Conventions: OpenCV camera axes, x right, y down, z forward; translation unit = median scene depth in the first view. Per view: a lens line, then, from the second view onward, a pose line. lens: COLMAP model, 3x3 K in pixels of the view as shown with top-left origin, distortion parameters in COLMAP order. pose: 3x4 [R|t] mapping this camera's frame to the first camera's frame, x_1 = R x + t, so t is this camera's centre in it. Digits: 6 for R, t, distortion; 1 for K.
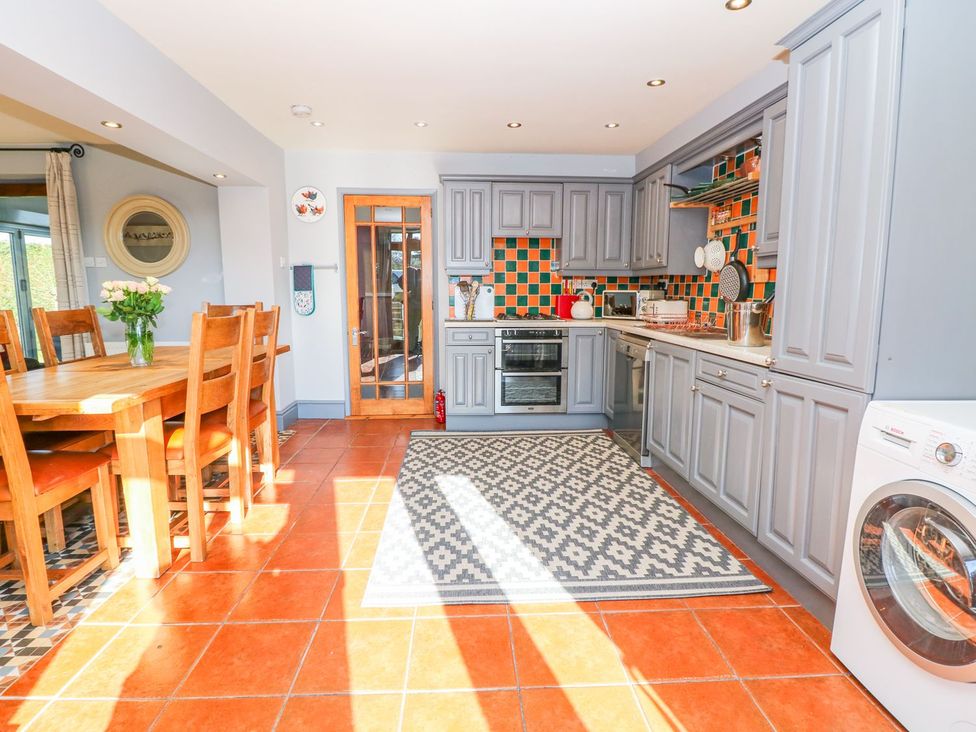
lens RADIAL K [[525.2, 0, 476.1], [0, 525.2, 352.7], [0, 0, 1]] dist [0.002423, -0.016183]
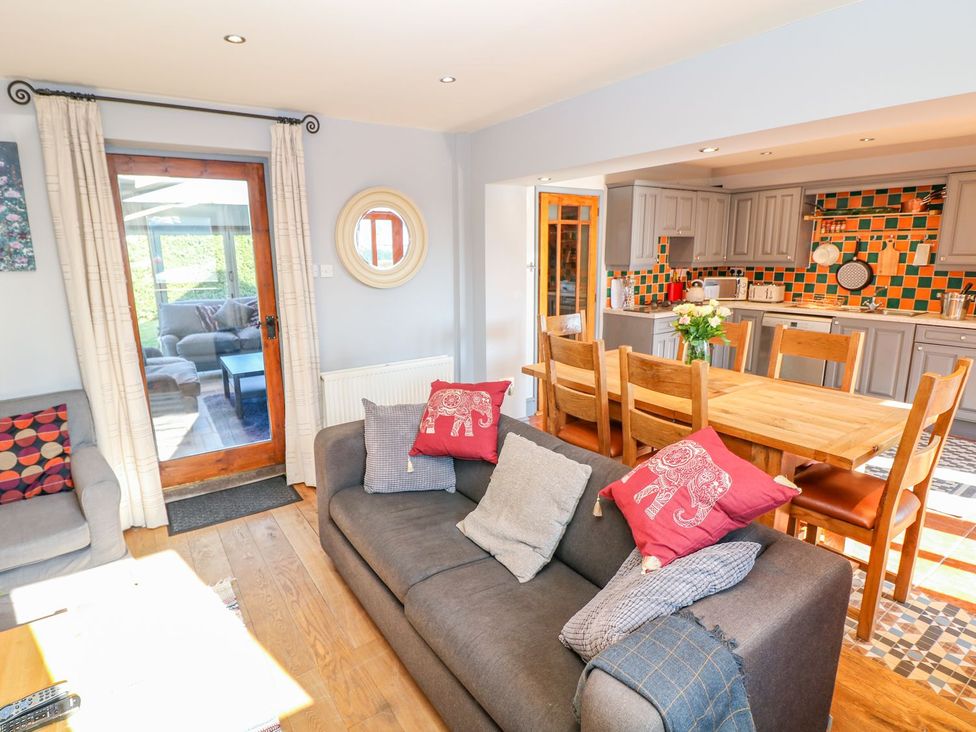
lens RADIAL K [[525.2, 0, 451.1], [0, 525.2, 356.0], [0, 0, 1]] dist [0.002423, -0.016183]
pose [[0.859511, -0.118079, 0.497291, -1.030593], [0.081284, 0.992145, 0.095088, -0.113668], [-0.504613, -0.041308, 0.862357, 0.238230]]
